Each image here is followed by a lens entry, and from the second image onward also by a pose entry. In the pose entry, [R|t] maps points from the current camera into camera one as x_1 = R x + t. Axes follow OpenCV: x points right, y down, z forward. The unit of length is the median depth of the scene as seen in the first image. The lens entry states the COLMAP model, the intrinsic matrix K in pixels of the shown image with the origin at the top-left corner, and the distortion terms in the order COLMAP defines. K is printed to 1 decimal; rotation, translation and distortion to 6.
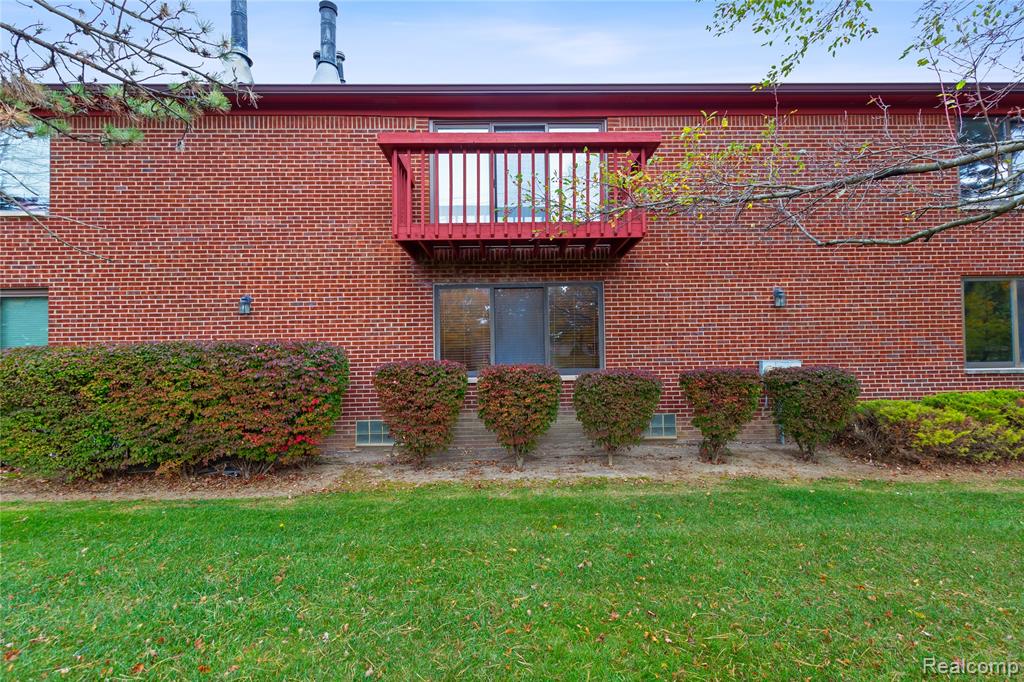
lens RADIAL K [[468.1, 0, 512.8], [0, 468.1, 343.6], [0, 0, 1]] dist [-0.000605, -0.000083]
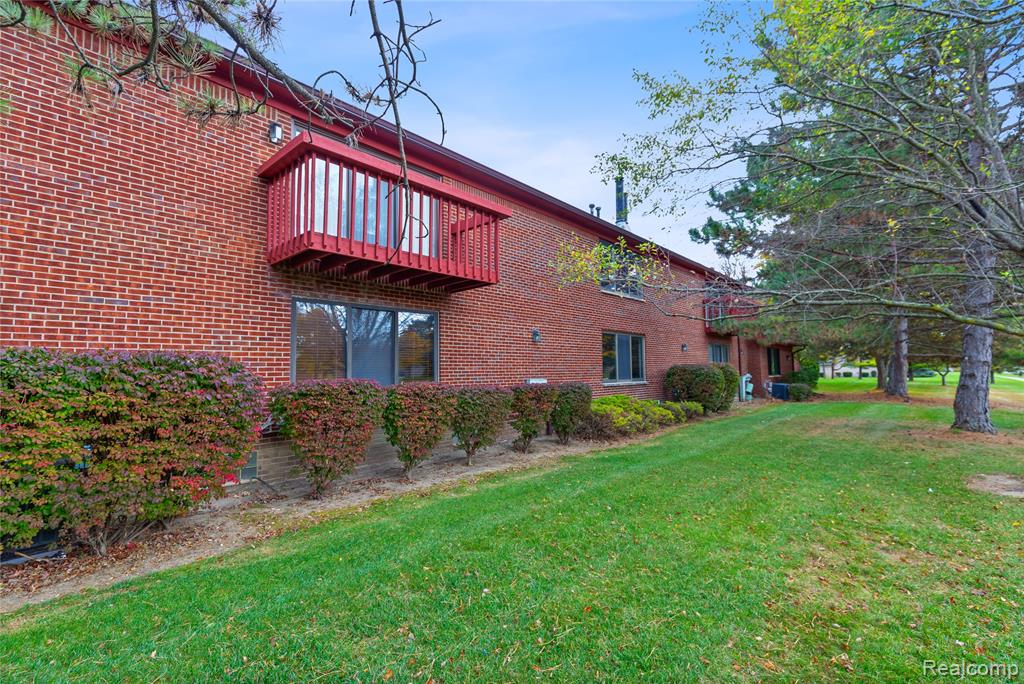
lens RADIAL K [[468.1, 0, 514.2], [0, 468.1, 340.5], [0, 0, 1]] dist [-0.000605, -0.000083]
pose [[0.681479, 0.056778, 0.729632, -0.534784], [-0.010780, 0.997656, -0.067567, 0.015514], [-0.731759, 0.038180, 0.680494, 0.073172]]
